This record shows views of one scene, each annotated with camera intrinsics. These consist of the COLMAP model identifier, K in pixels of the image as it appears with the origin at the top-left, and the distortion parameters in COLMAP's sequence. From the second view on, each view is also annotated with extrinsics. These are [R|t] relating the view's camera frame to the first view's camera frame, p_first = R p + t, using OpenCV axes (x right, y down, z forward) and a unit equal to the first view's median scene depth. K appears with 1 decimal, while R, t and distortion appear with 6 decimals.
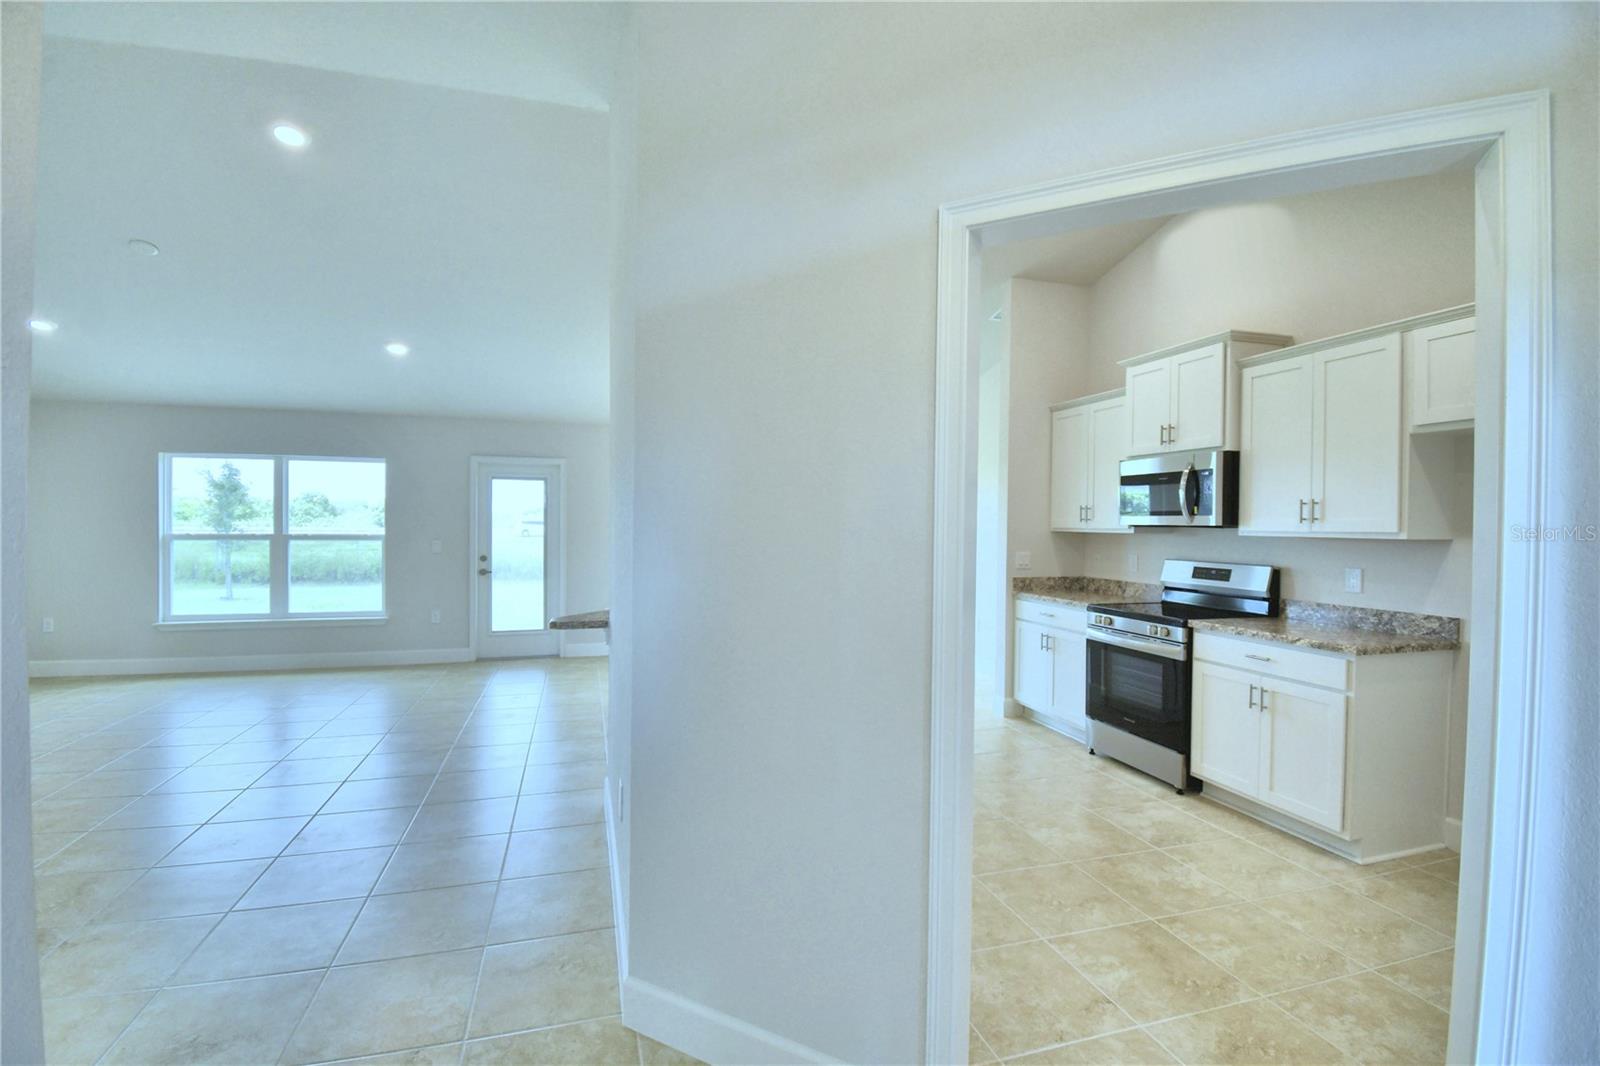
lens RADIAL K [[704.9, 0, 797.5], [0, 704.9, 533.8], [0, 0, 1]] dist [-0.000812, -0.012834]
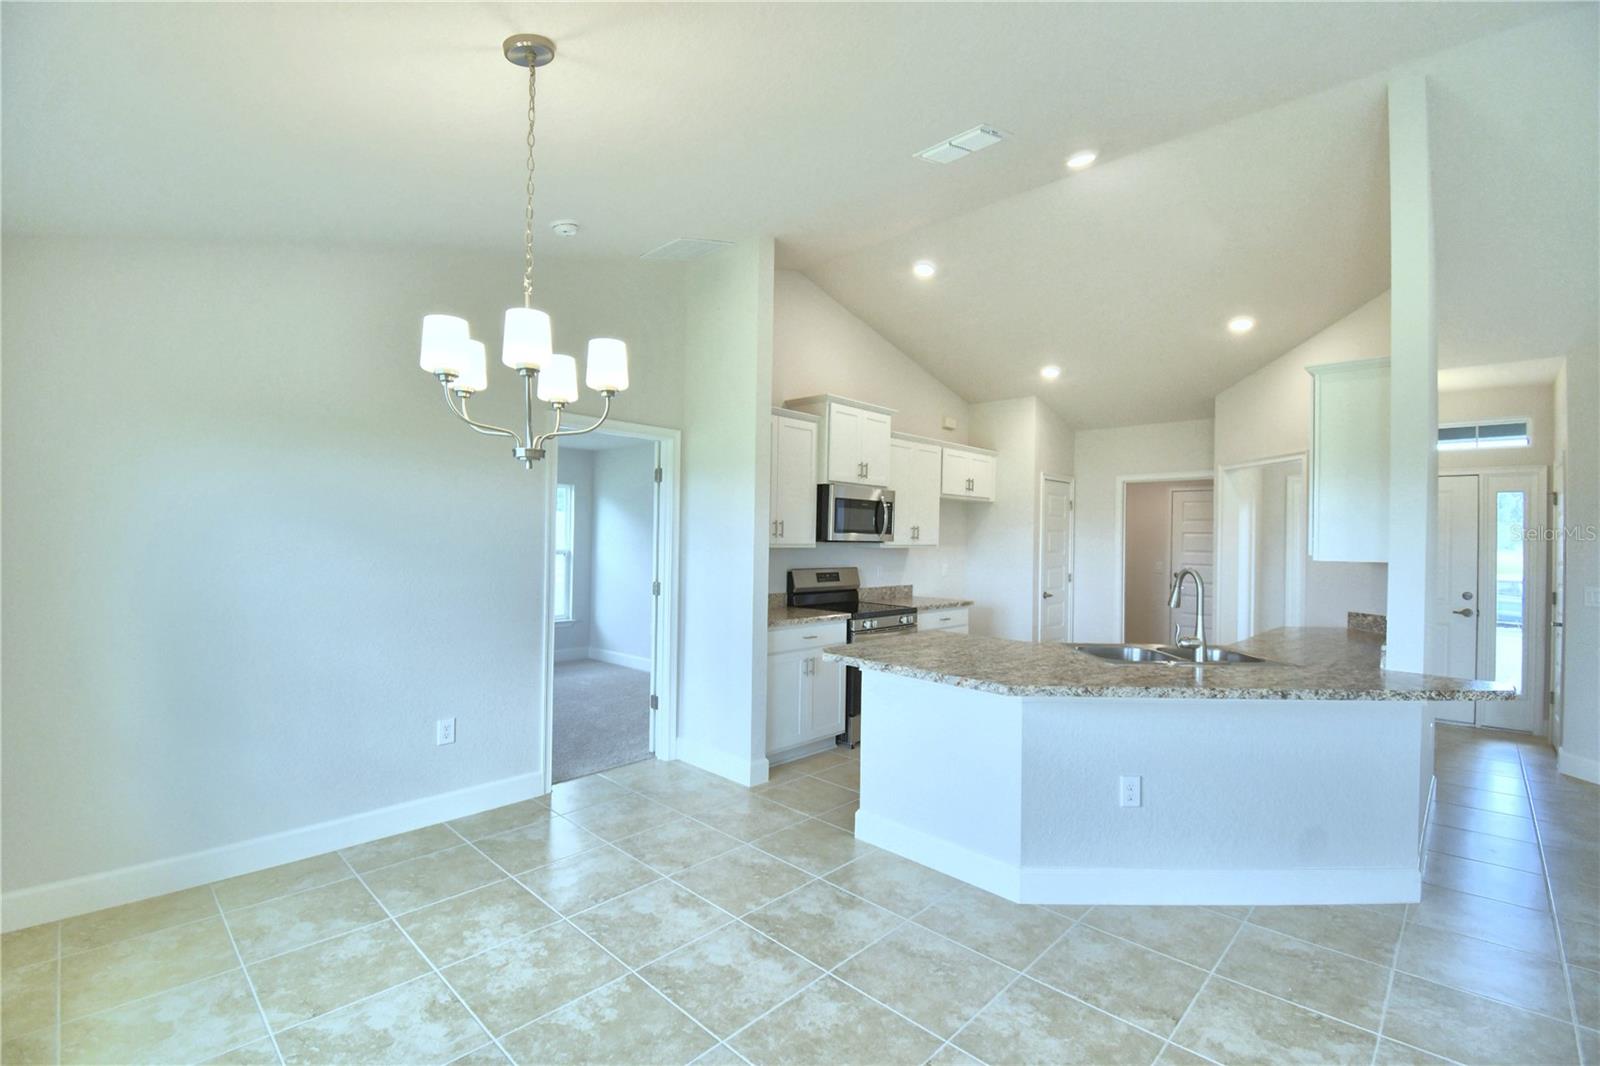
lens RADIAL K [[704.9, 0, 795.6], [0, 704.9, 520.1], [0, 0, 1]] dist [-0.000812, -0.012834]
pose [[-0.488802, 0.002271, 0.872392, -0.347080], [-0.008444, 0.999937, -0.007334, -0.025808], [-0.872354, -0.010952, -0.488752, 1.131350]]
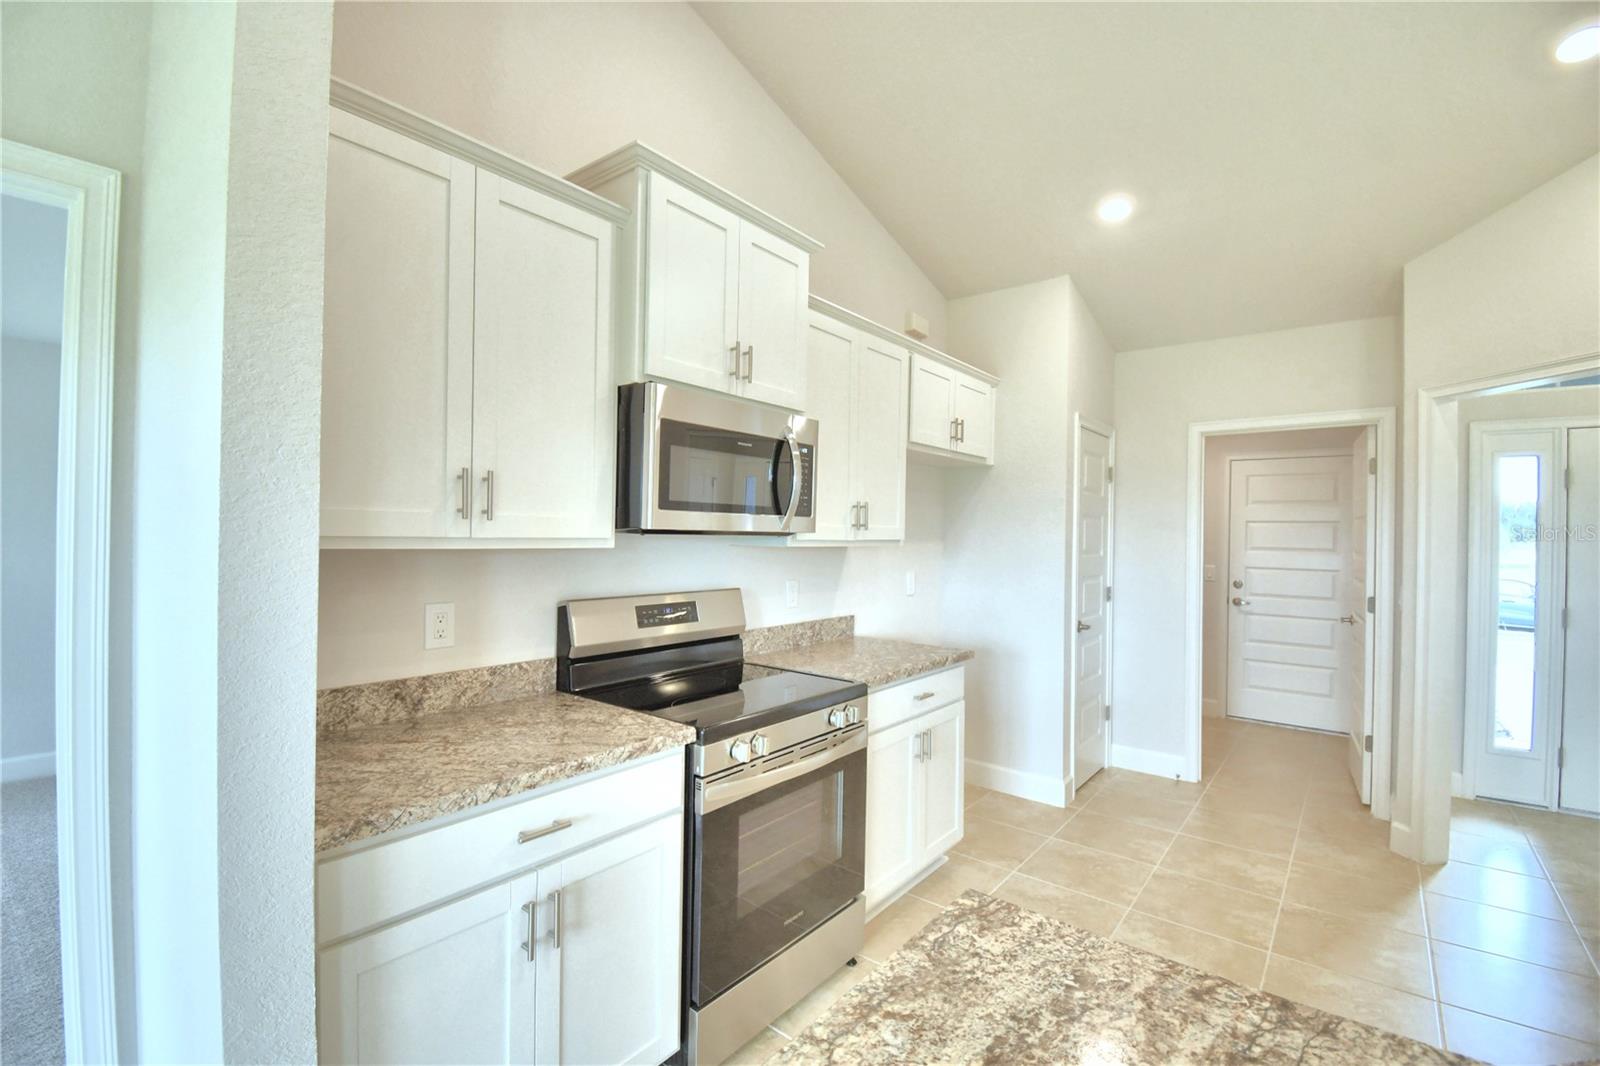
lens RADIAL K [[704.9, 0, 794.6], [0, 704.9, 528.5], [0, 0, 1]] dist [-0.000812, -0.012834]
pose [[-0.565545, -0.011410, 0.824639, 0.037909], [-0.006465, 0.999935, 0.009401, -0.012730], [-0.824692, -0.000014, -0.565582, 0.830056]]
